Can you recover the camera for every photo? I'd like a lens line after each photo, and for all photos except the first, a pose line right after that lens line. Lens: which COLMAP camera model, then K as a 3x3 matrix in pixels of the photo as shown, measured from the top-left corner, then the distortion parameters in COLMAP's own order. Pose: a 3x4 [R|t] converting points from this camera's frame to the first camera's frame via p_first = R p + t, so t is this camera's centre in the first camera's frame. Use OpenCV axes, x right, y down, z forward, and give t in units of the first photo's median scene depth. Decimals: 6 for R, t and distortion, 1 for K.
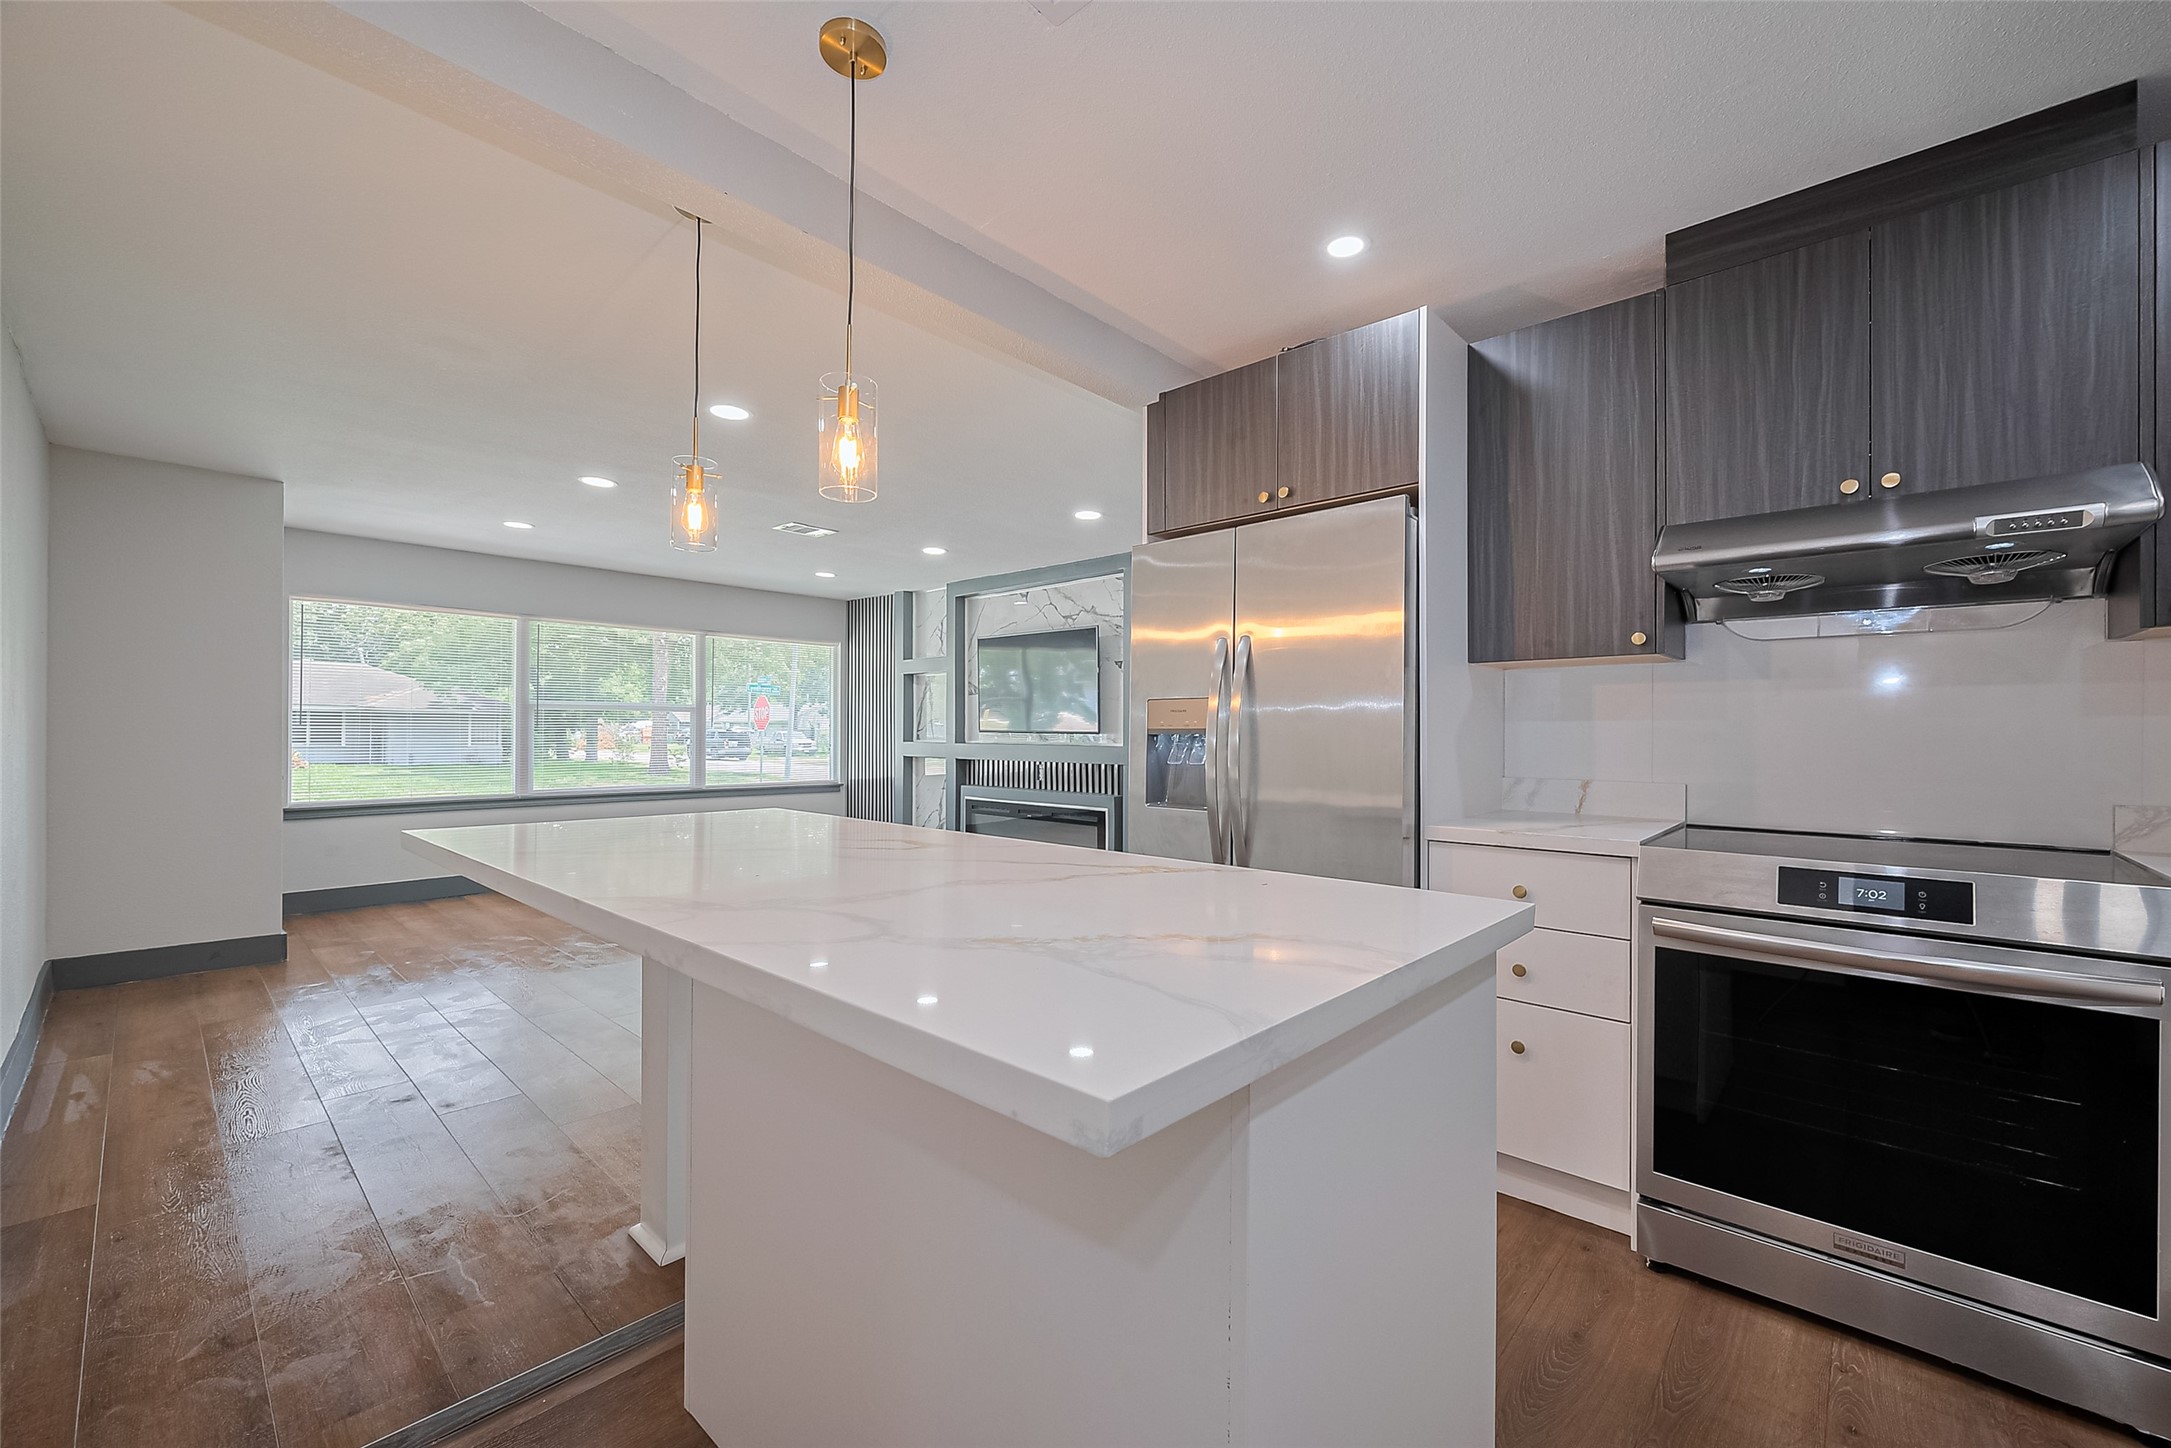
lens RADIAL K [[864.8, 0, 1113.3], [0, 864.8, 740.2], [0, 0, 1]] dist [0.000380, -0.000288]
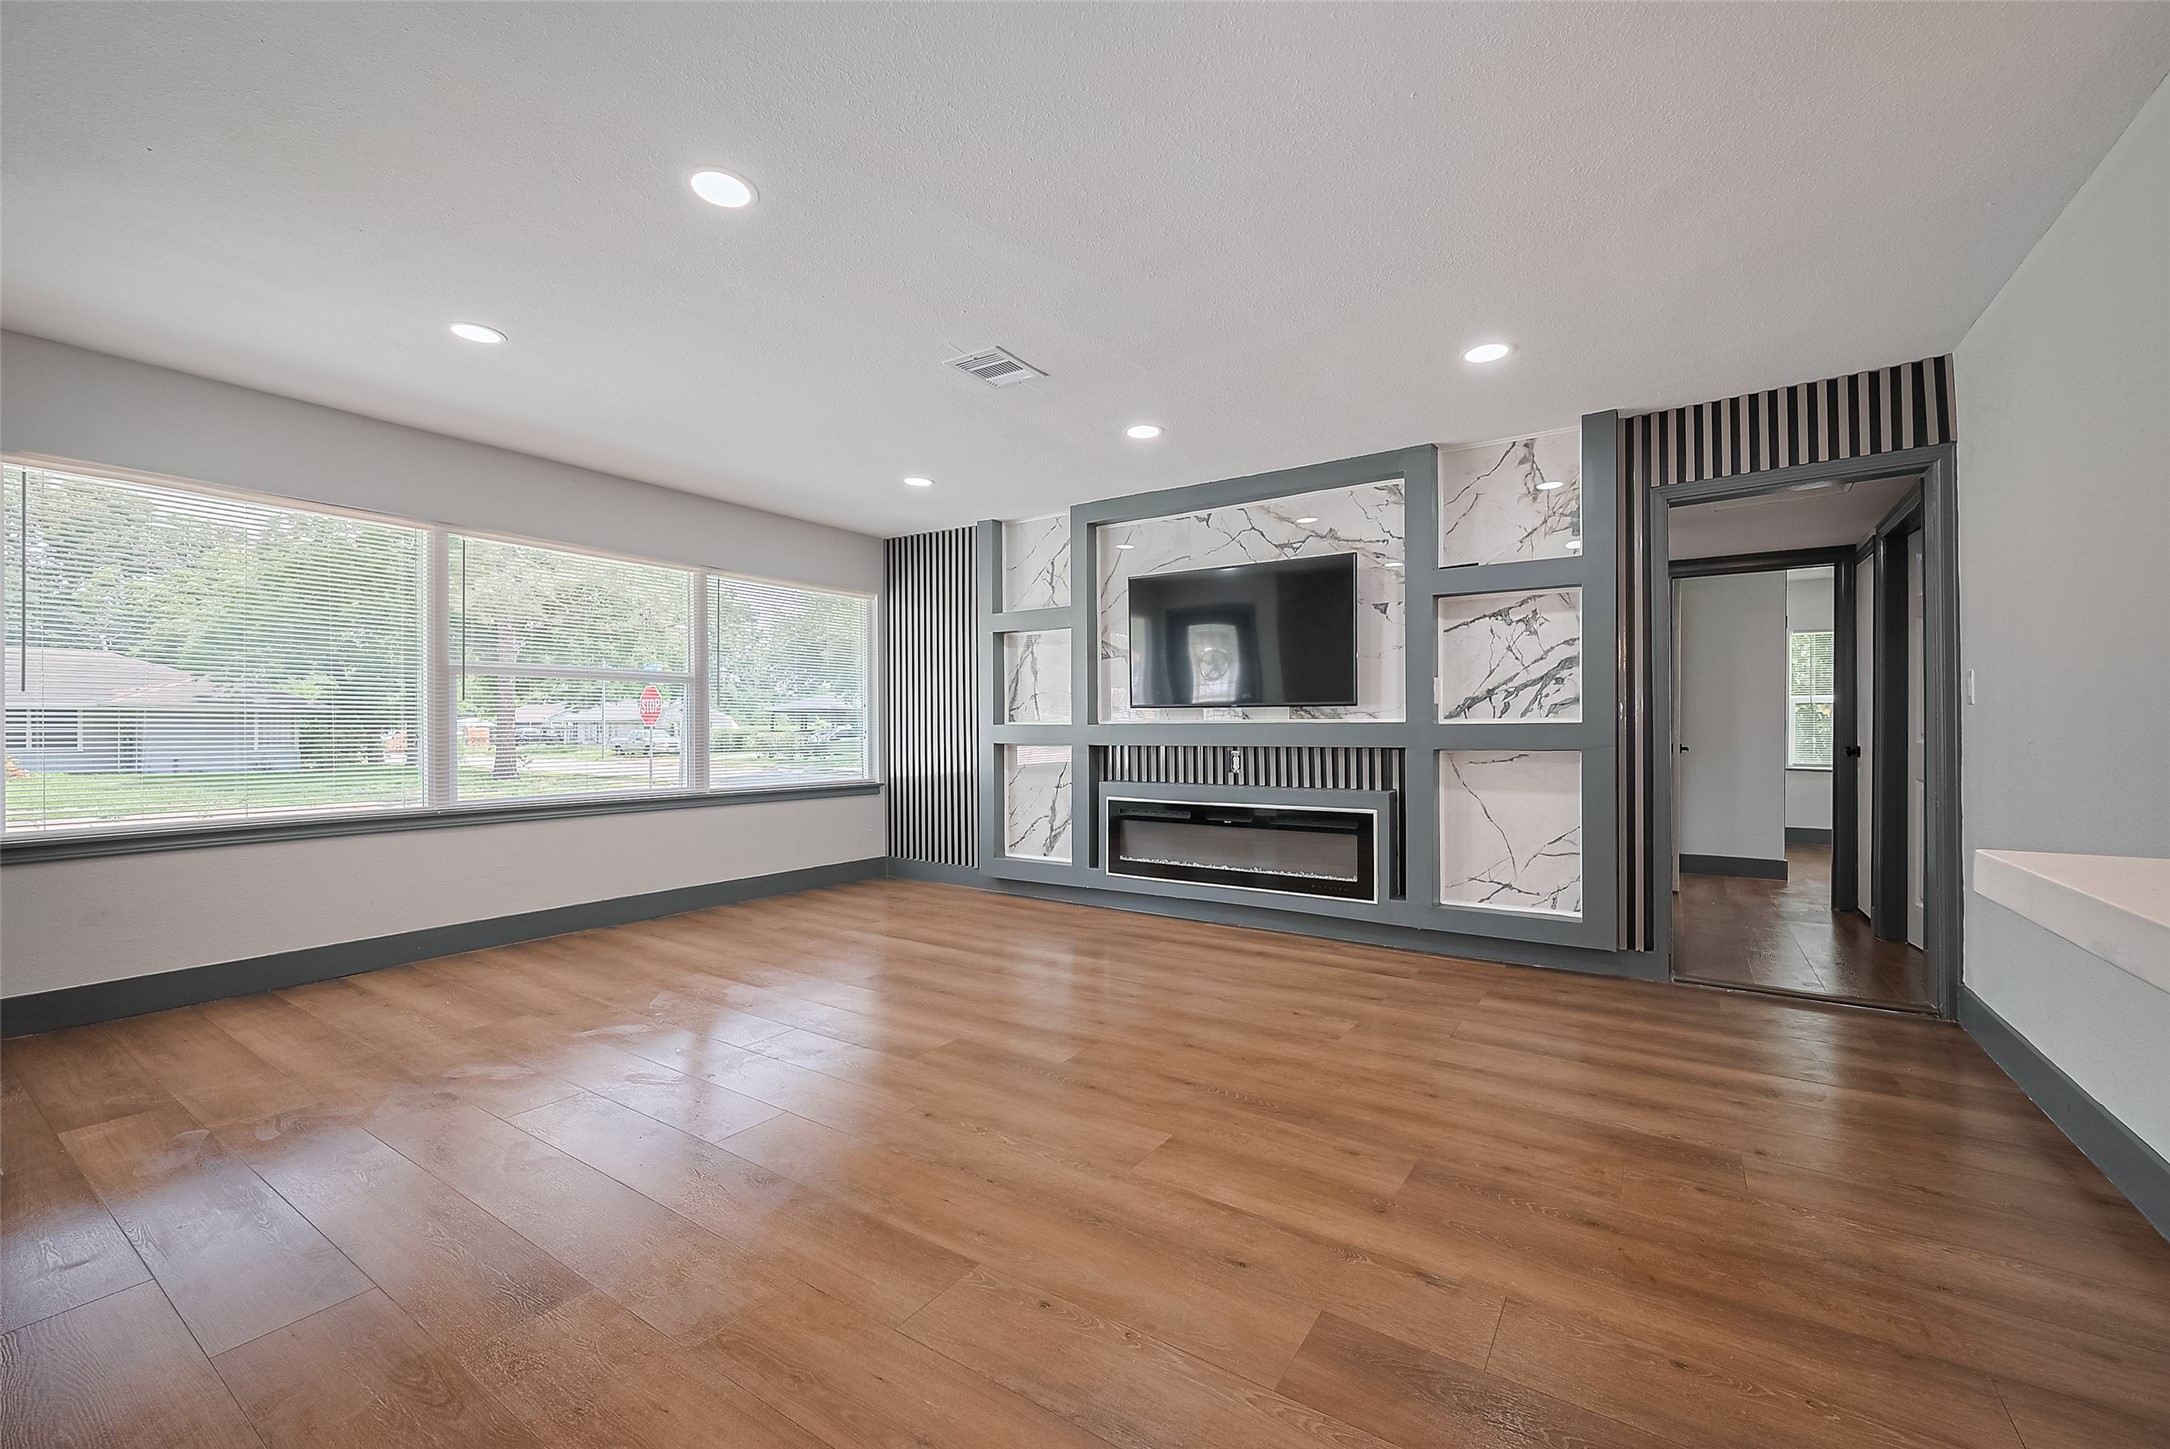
lens RADIAL K [[864.4, 0, 1117.6], [0, 864.4, 724.9], [0, 0, 1]] dist [0.000380, -0.000288]
pose [[0.988112, -0.005916, 0.153619, -0.699442], [0.008547, 0.999828, -0.016473, 0.041453], [-0.153495, 0.017590, 0.987993, 0.720173]]
